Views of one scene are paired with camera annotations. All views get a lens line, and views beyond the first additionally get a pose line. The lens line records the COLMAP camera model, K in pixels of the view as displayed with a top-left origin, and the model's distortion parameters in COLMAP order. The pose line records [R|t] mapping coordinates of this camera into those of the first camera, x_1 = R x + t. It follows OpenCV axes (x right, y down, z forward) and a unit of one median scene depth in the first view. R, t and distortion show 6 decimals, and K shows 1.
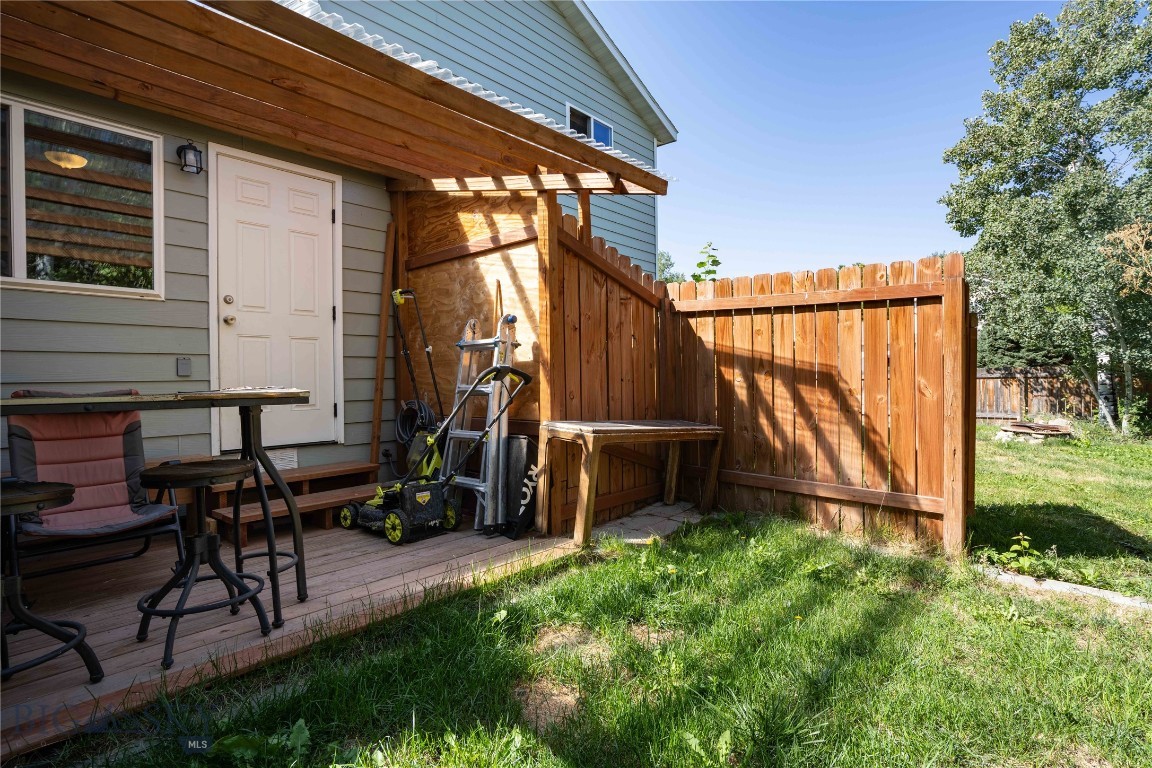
lens RADIAL K [[608.7, 0, 546.5], [0, 608.7, 386.6], [0, 0, 1]] dist [-0.019914, 0.012182]
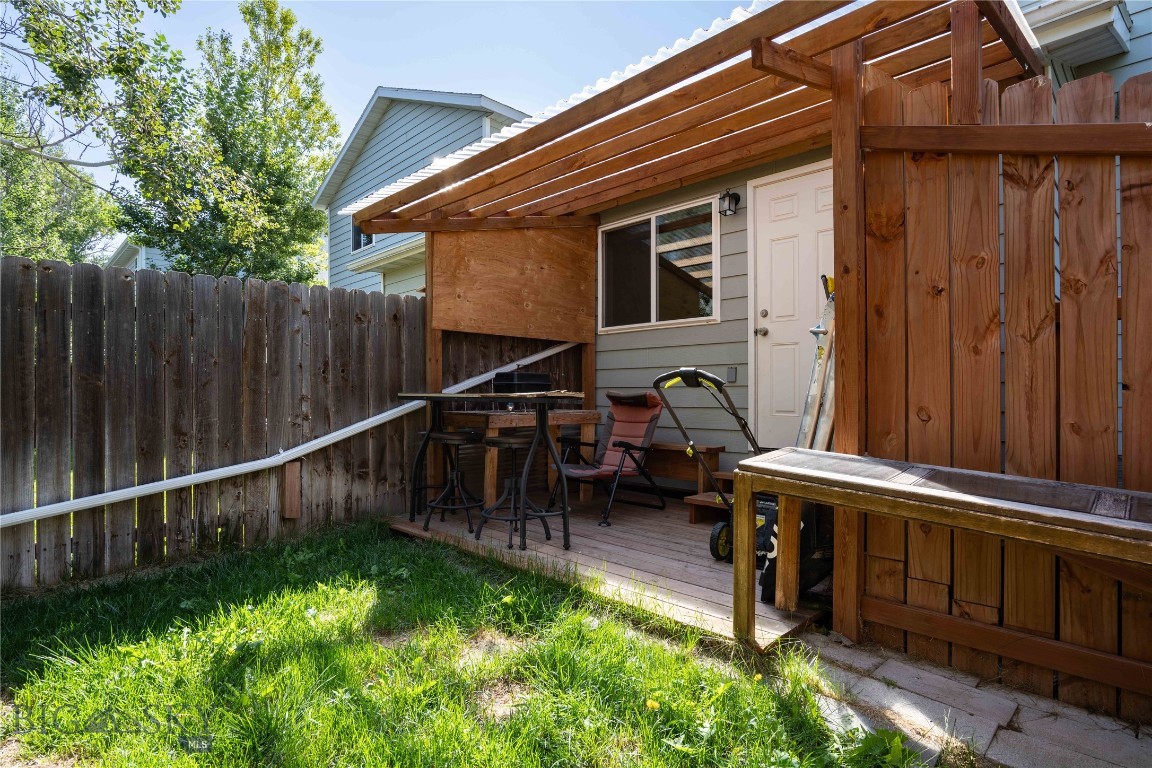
lens RADIAL K [[608.7, 0, 574.1], [0, 608.7, 389.1], [0, 0, 1]] dist [-0.019914, 0.012182]
pose [[-0.082975, 0.011895, -0.996481, 2.197101], [0.003377, 0.999926, 0.011655, -0.058033], [0.996546, -0.002398, -0.083009, 2.588104]]
